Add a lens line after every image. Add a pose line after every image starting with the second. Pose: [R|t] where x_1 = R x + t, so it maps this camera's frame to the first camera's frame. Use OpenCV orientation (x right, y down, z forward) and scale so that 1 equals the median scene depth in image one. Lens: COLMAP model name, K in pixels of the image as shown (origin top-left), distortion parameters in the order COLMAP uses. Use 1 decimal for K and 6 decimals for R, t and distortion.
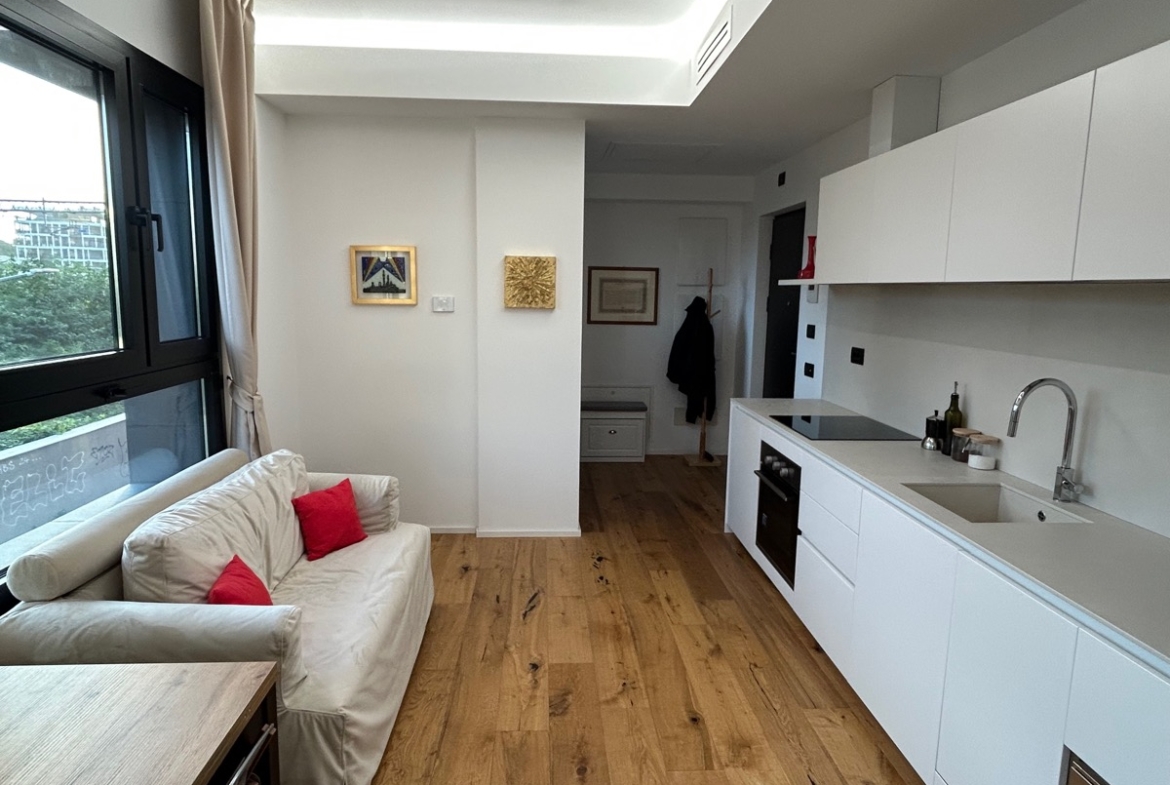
lens RADIAL K [[691.9, 0, 578.9], [0, 691.9, 394.6], [0, 0, 1]] dist [0.021253, -0.011700]
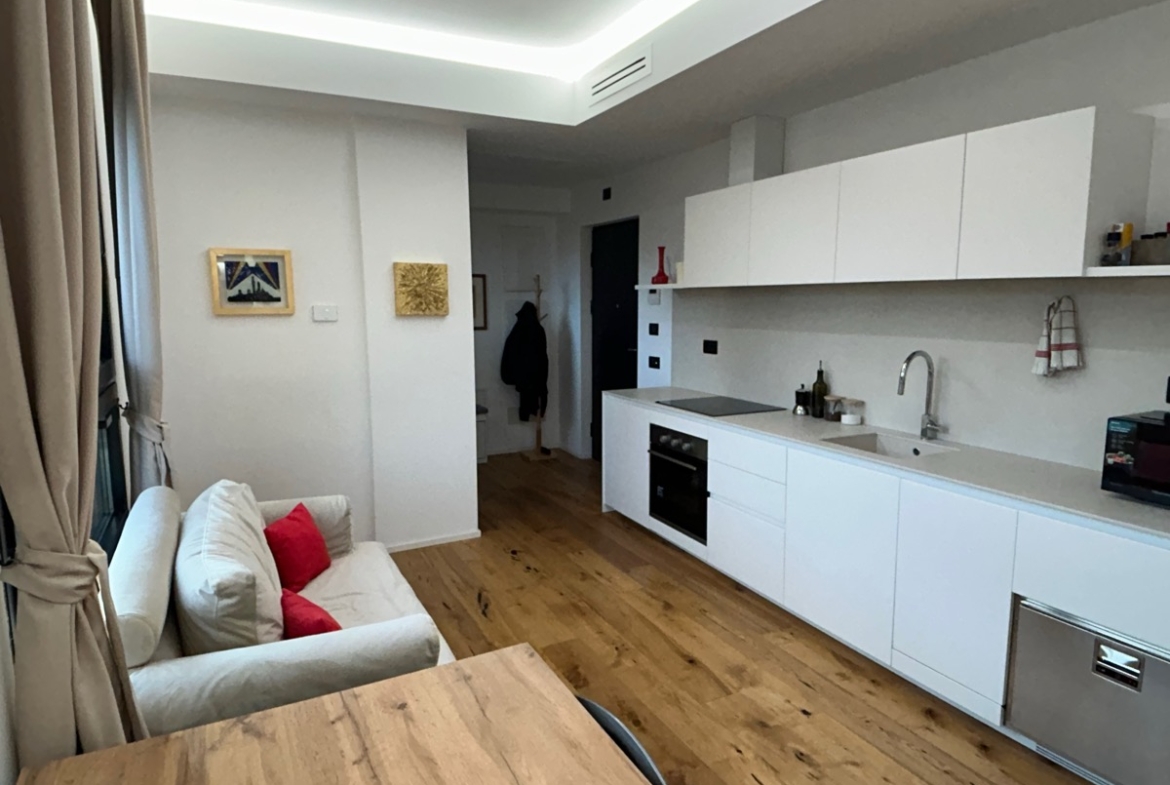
lens RADIAL K [[691.9, 0, 575.0], [0, 691.9, 402.1], [0, 0, 1]] dist [0.021253, -0.011700]
pose [[0.912991, -0.078126, 0.400430, -0.371496], [0.078343, 0.996800, 0.015857, 0.002126], [-0.400387, 0.016894, 0.916190, 0.005931]]
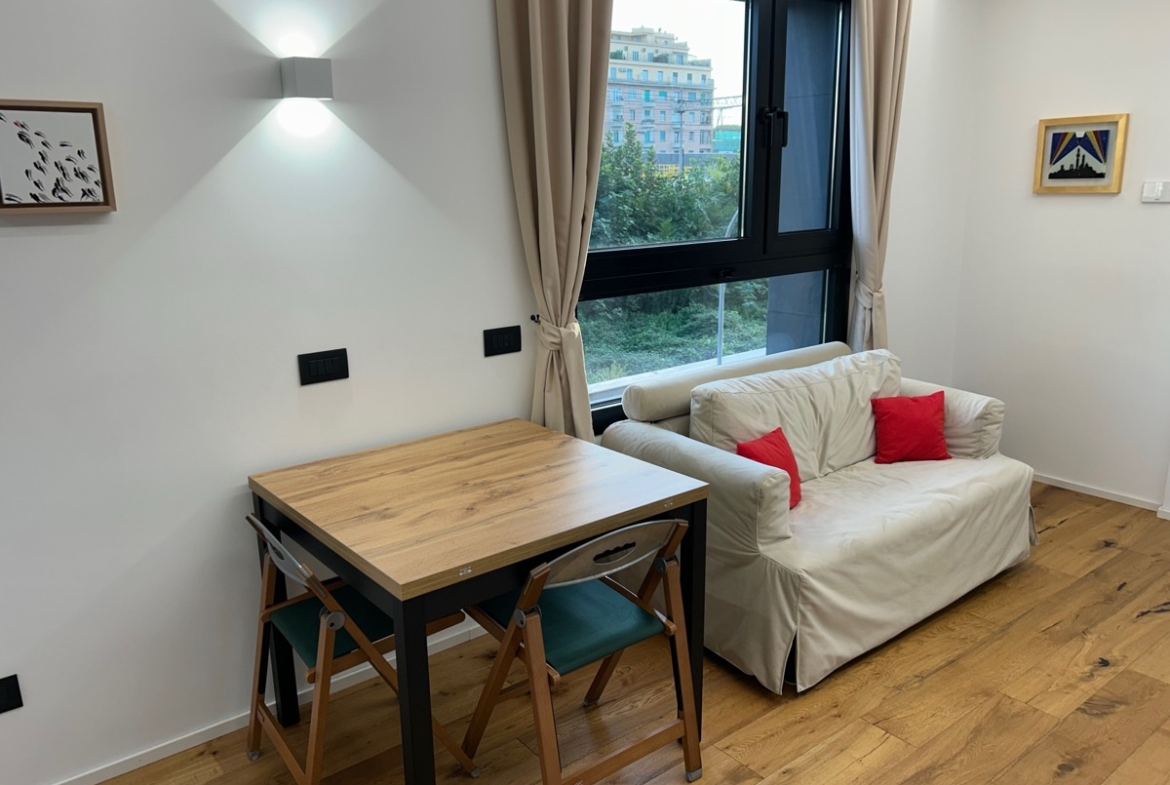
lens RADIAL K [[886.0, 0, 587.8], [0, 886.0, 392.1], [0, 0, 1]] dist [0.064443, -0.074767]
pose [[0.589230, 0.167913, -0.790325, 0.322991], [-0.097757, 0.985797, 0.136560, 0.008717], [0.802030, -0.003206, 0.597275, -0.067107]]
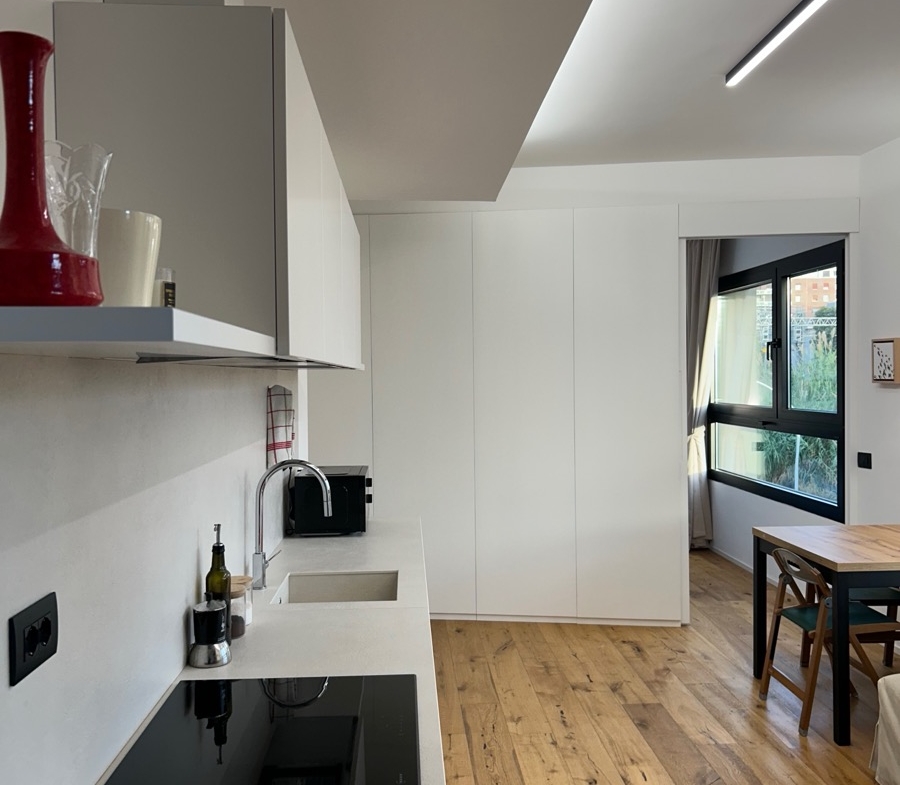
lens RADIAL K [[915.5, 0, 452.0], [0, 915.5, 396.8], [0, 0, 1]] dist [0.017012, 0.000000]
pose [[-0.999757, -0.020141, -0.008956, 0.329962], [-0.021390, 0.984572, 0.173670, -0.242878], [0.005320, 0.173820, -0.984763, 1.667972]]
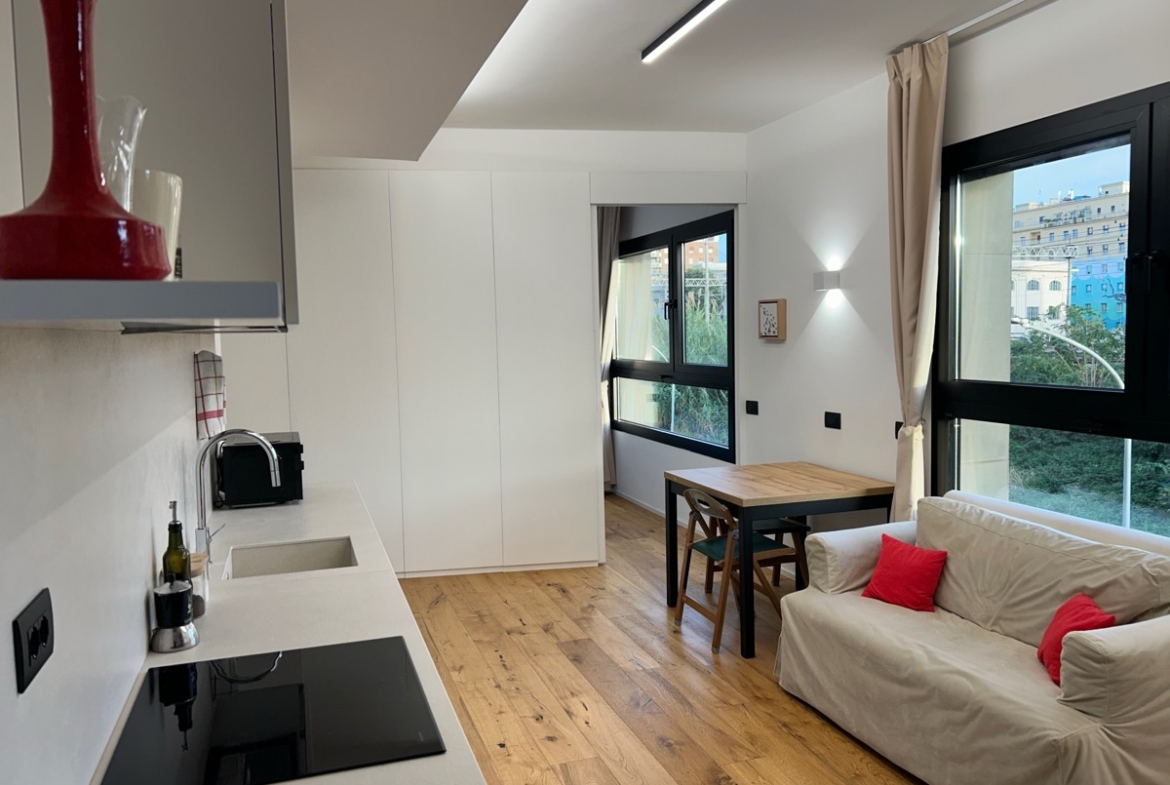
lens RADIAL K [[886.0, 0, 587.3], [0, 886.0, 397.5], [0, 0, 1]] dist [0.064443, -0.074767]
pose [[-0.961321, 0.011644, -0.275184, 0.395784], [-0.048845, 0.976062, 0.211935, -0.246022], [0.271065, 0.217179, -0.937740, 1.663310]]
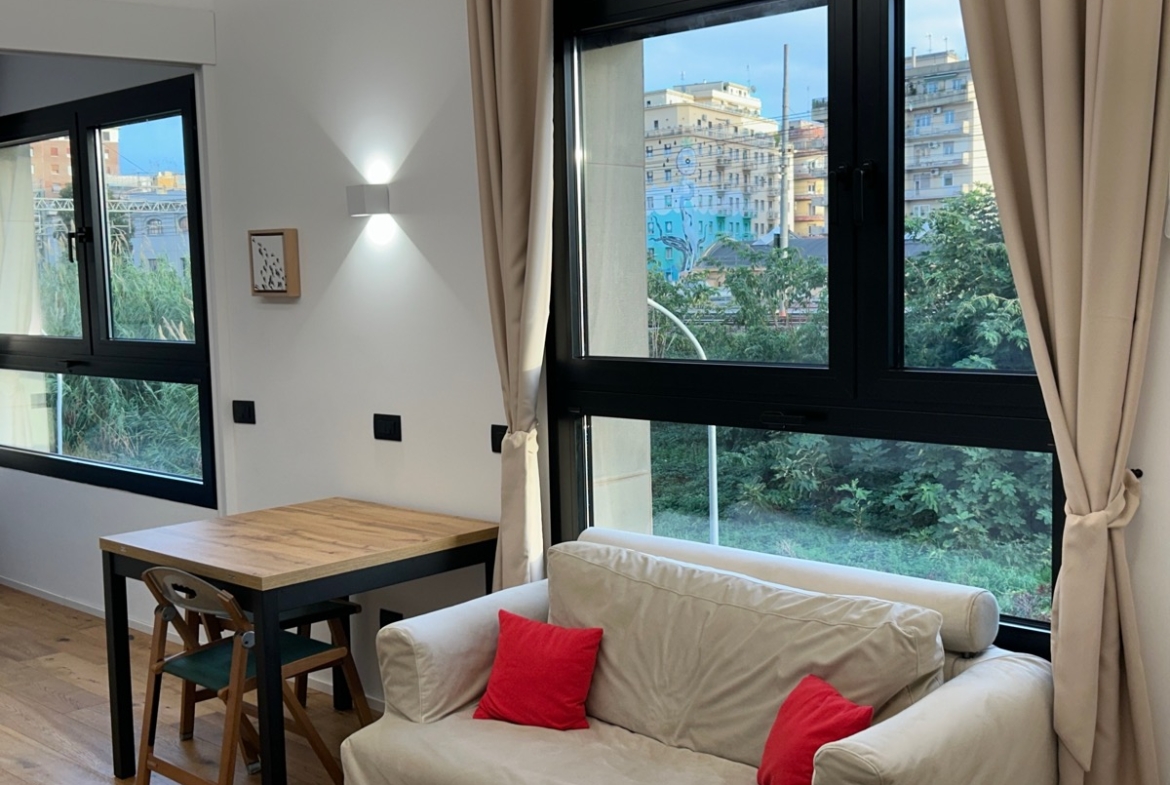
lens RADIAL K [[1341.9, 0, 592.4], [0, 1341.9, 399.0], [0, 0, 1]] dist [0.055100, 0.000000]
pose [[-0.726479, 0.054275, -0.685043, 0.381897], [-0.101416, 0.977493, 0.184995, -0.215748], [0.679664, 0.203869, -0.704623, 1.477990]]
